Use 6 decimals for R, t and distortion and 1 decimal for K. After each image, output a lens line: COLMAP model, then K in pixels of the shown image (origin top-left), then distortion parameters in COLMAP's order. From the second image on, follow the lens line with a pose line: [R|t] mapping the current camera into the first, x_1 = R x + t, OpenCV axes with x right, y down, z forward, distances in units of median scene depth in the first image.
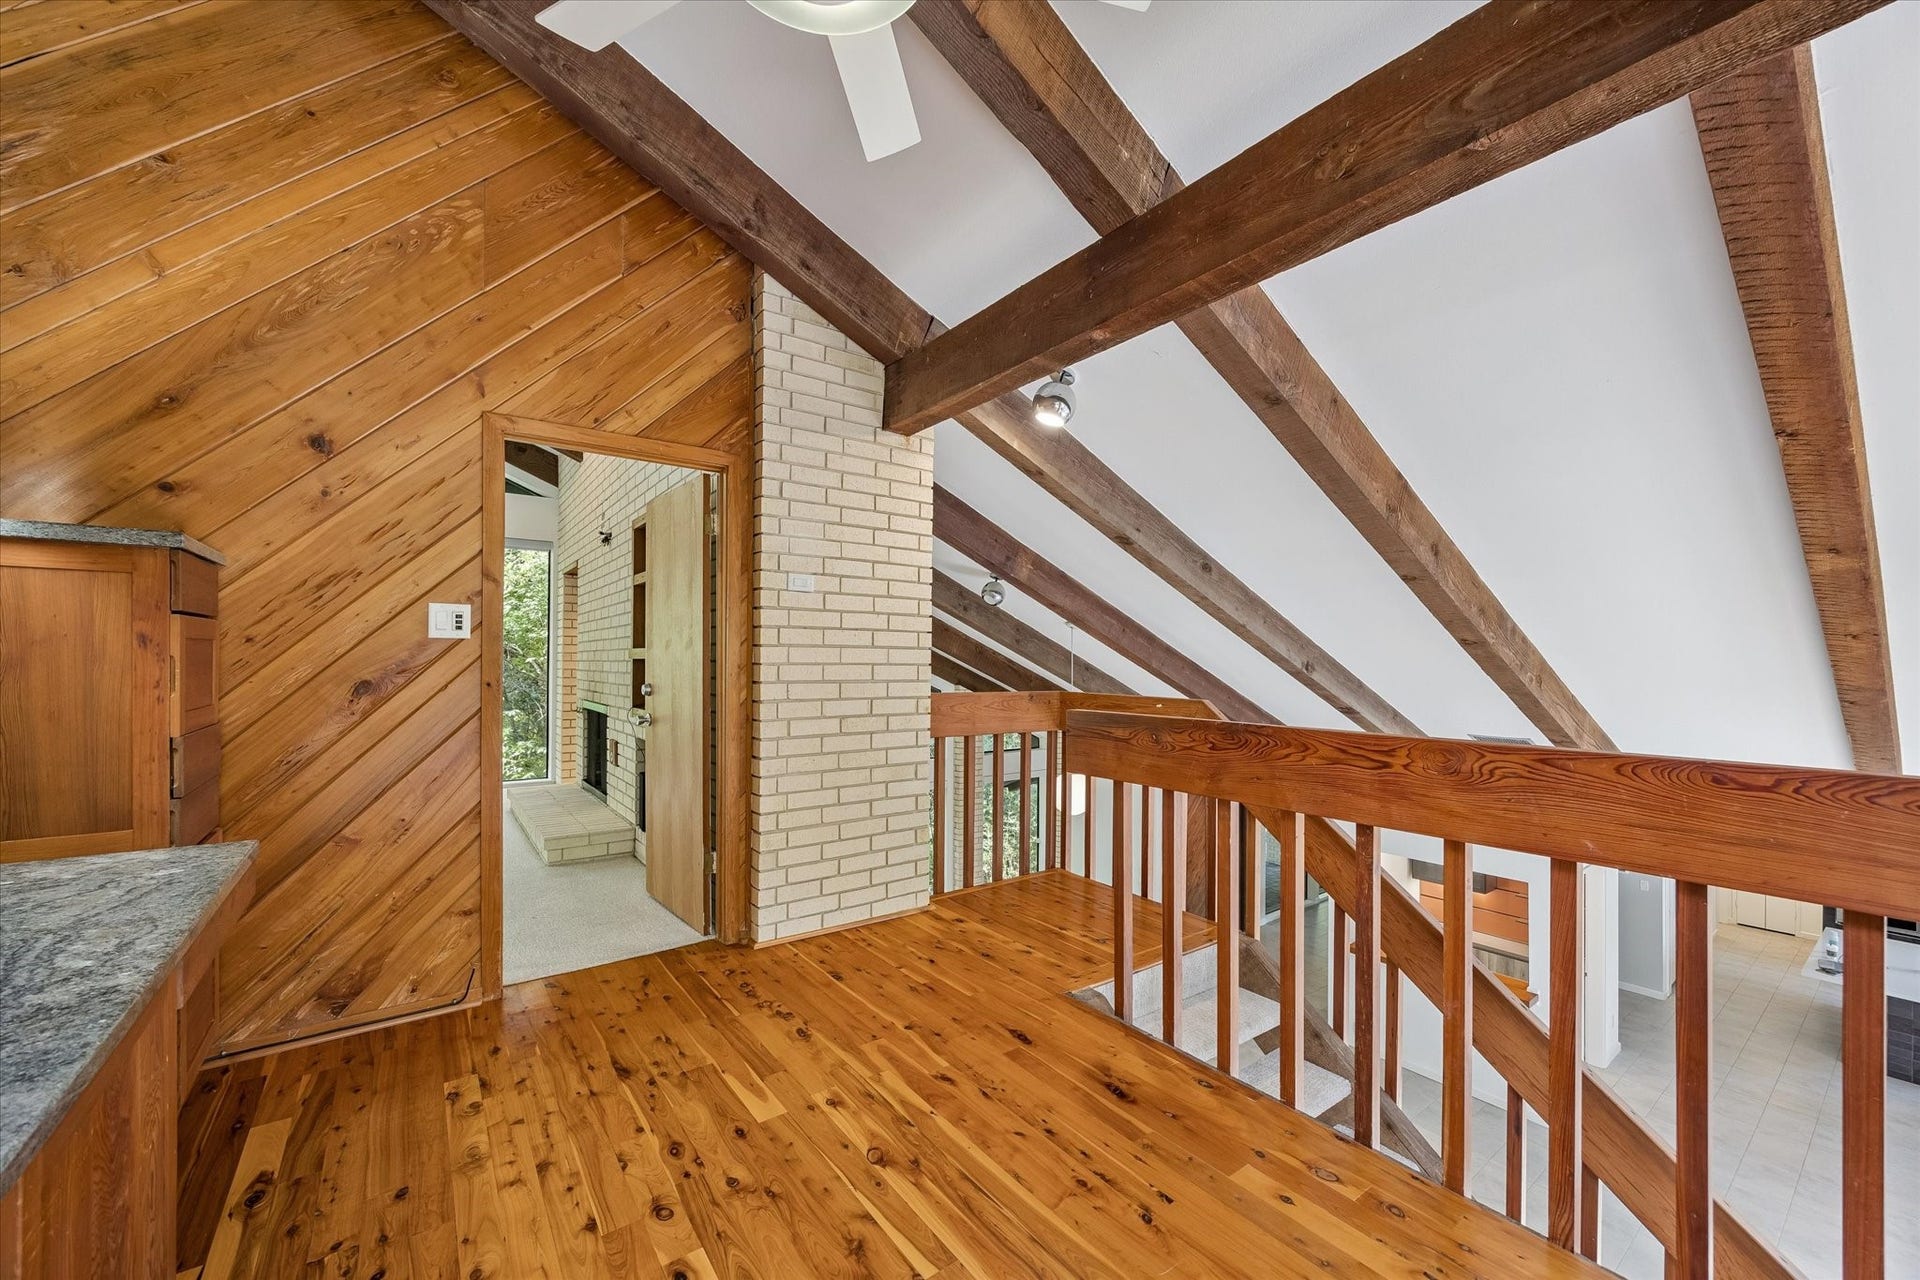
lens RADIAL K [[751.1, 0, 958.9], [0, 751.1, 652.0], [0, 0, 1]] dist [0.001934, 0.000122]
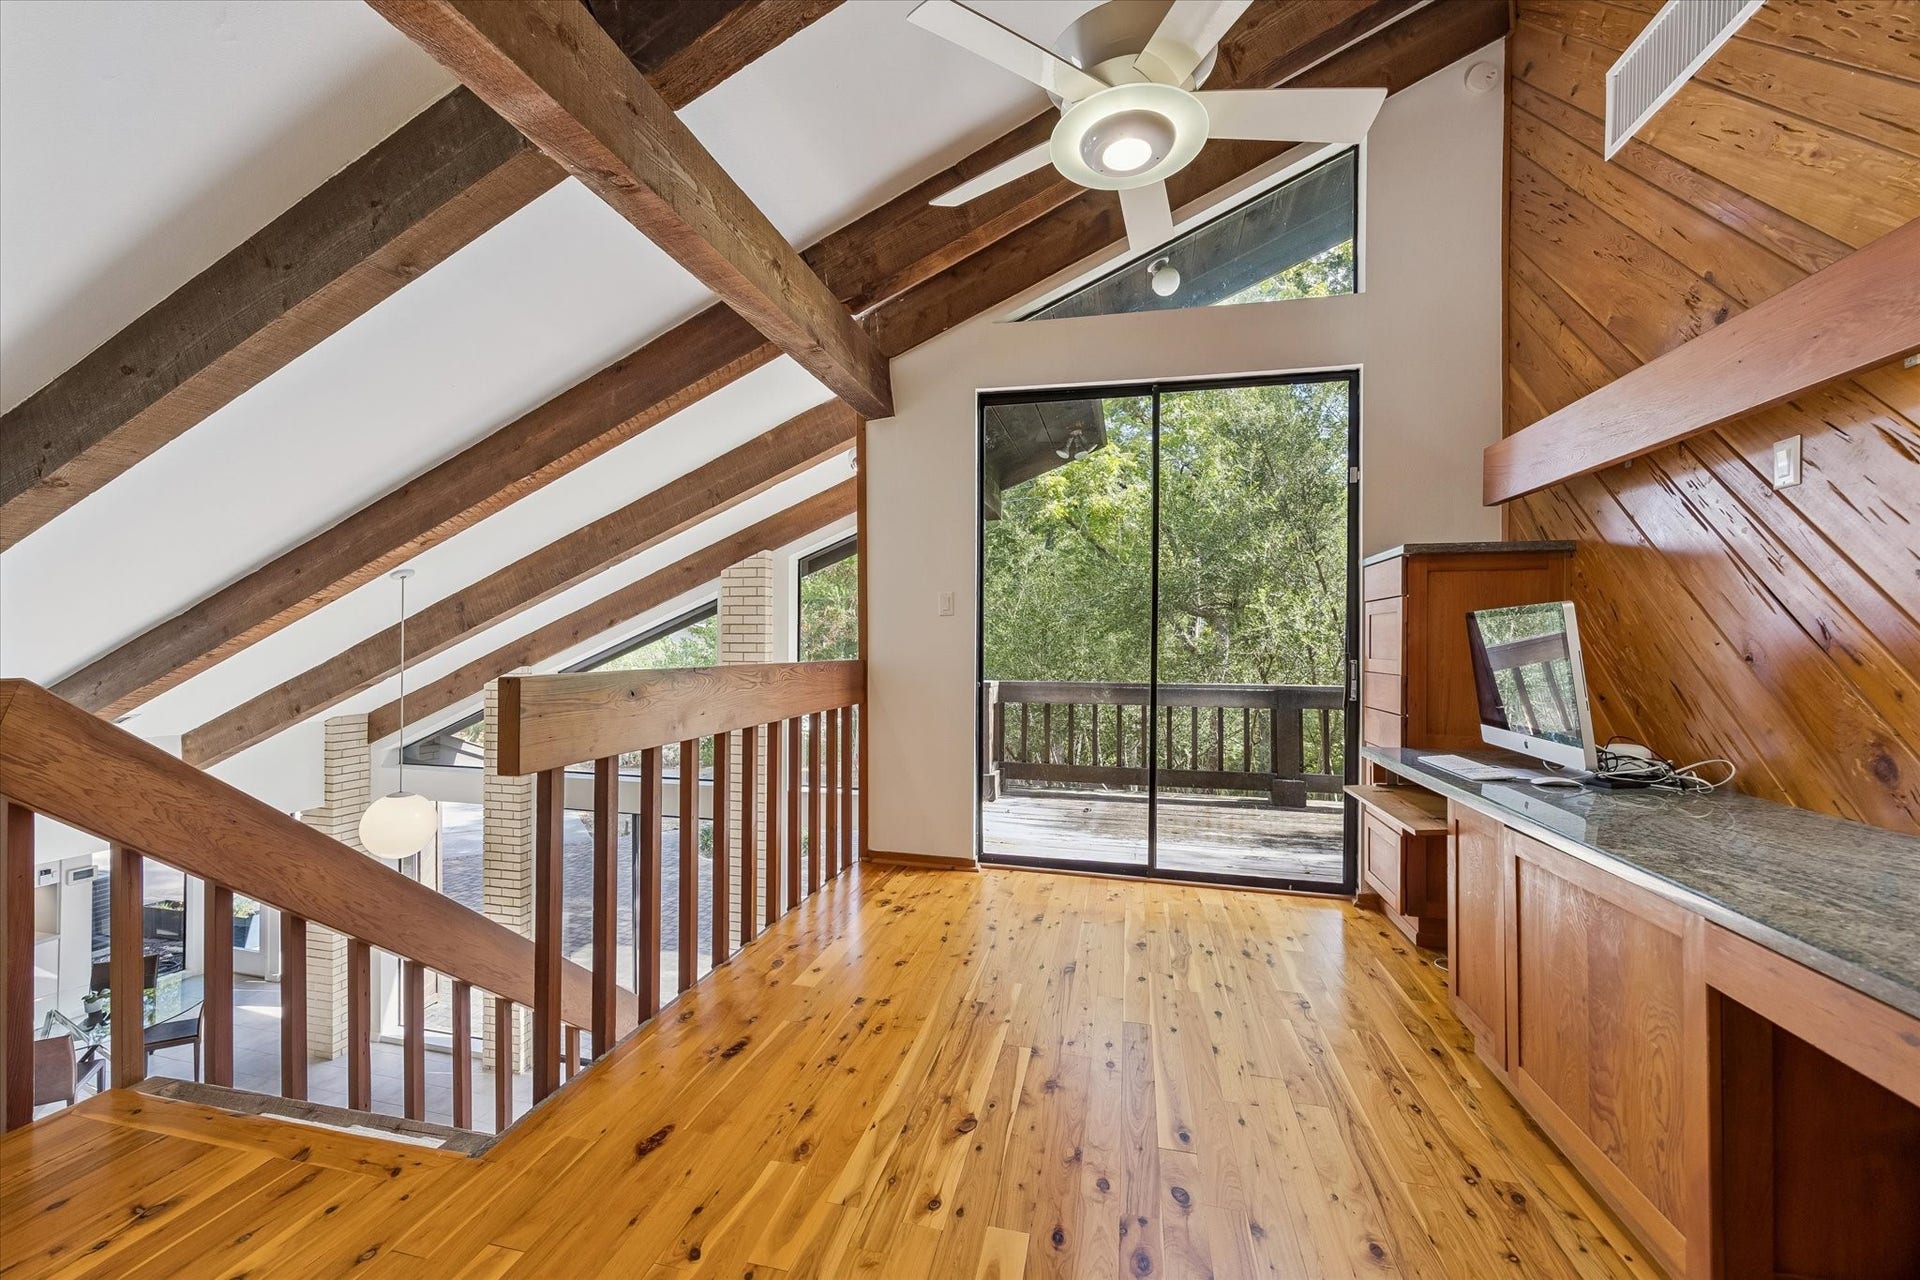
lens RADIAL K [[751.1, 0, 958.9], [0, 751.1, 652.0], [0, 0, 1]] dist [0.001934, 0.000122]
pose [[-0.657983, -0.016958, 0.752842, -0.713137], [-0.020890, 0.999773, 0.004262, 0.060472], [-0.752743, -0.012922, -0.658188, 1.446243]]
